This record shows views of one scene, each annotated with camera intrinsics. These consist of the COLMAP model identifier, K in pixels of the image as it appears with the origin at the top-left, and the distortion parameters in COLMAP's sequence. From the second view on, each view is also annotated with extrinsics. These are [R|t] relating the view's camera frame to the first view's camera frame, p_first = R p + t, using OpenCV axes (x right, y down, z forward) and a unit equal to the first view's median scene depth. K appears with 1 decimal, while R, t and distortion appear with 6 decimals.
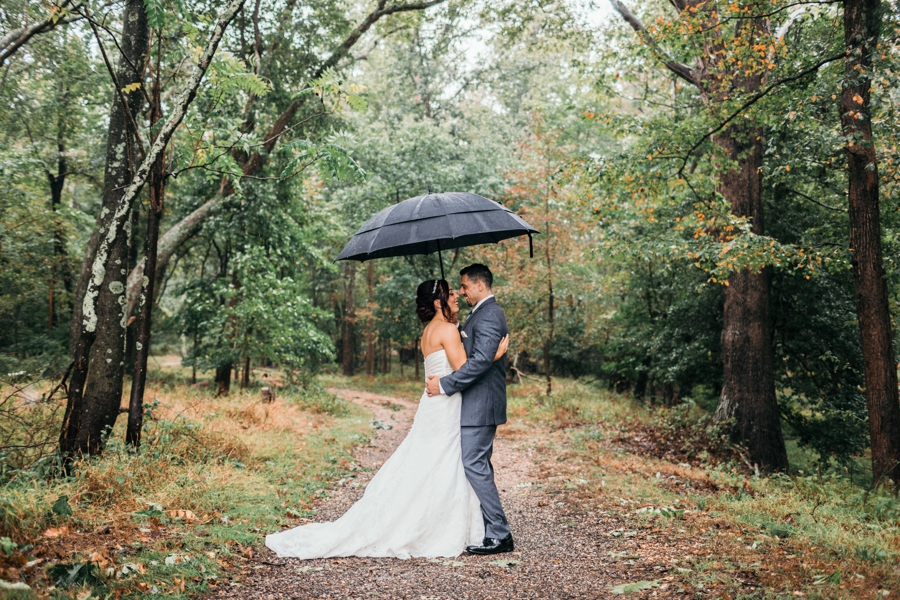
lens RADIAL K [[945.0, 0, 428.1], [0, 945.0, 291.5], [0, 0, 1]] dist [-0.091209, 0.000000]
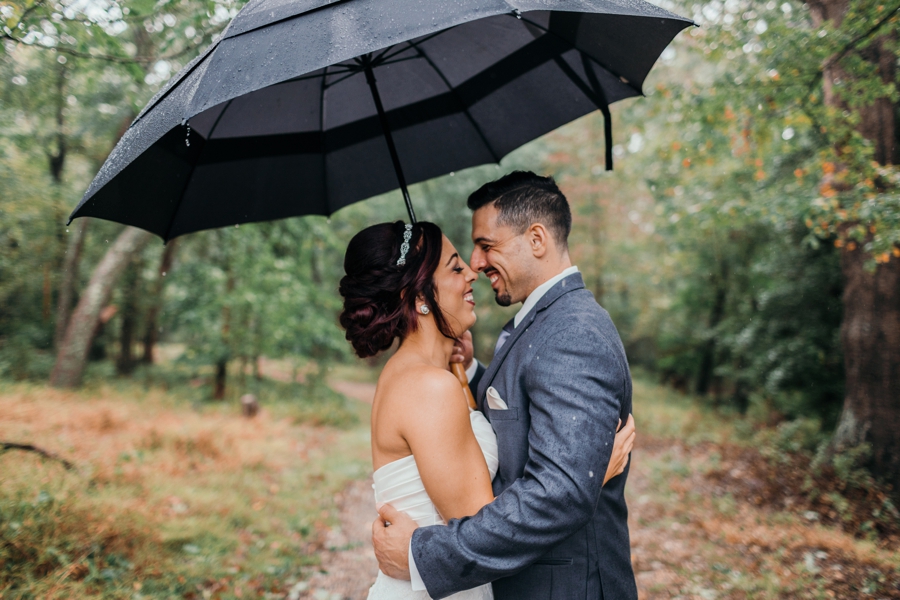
lens RADIAL K [[851.0, 0, 436.7], [0, 851.0, 294.6], [0, 0, 1]] dist [-0.027177, 0.000000]
pose [[0.999458, -0.006129, -0.032357, 0.007883], [0.006810, 0.999757, 0.020981, 0.001549], [0.032220, -0.021190, 0.999256, 0.283127]]
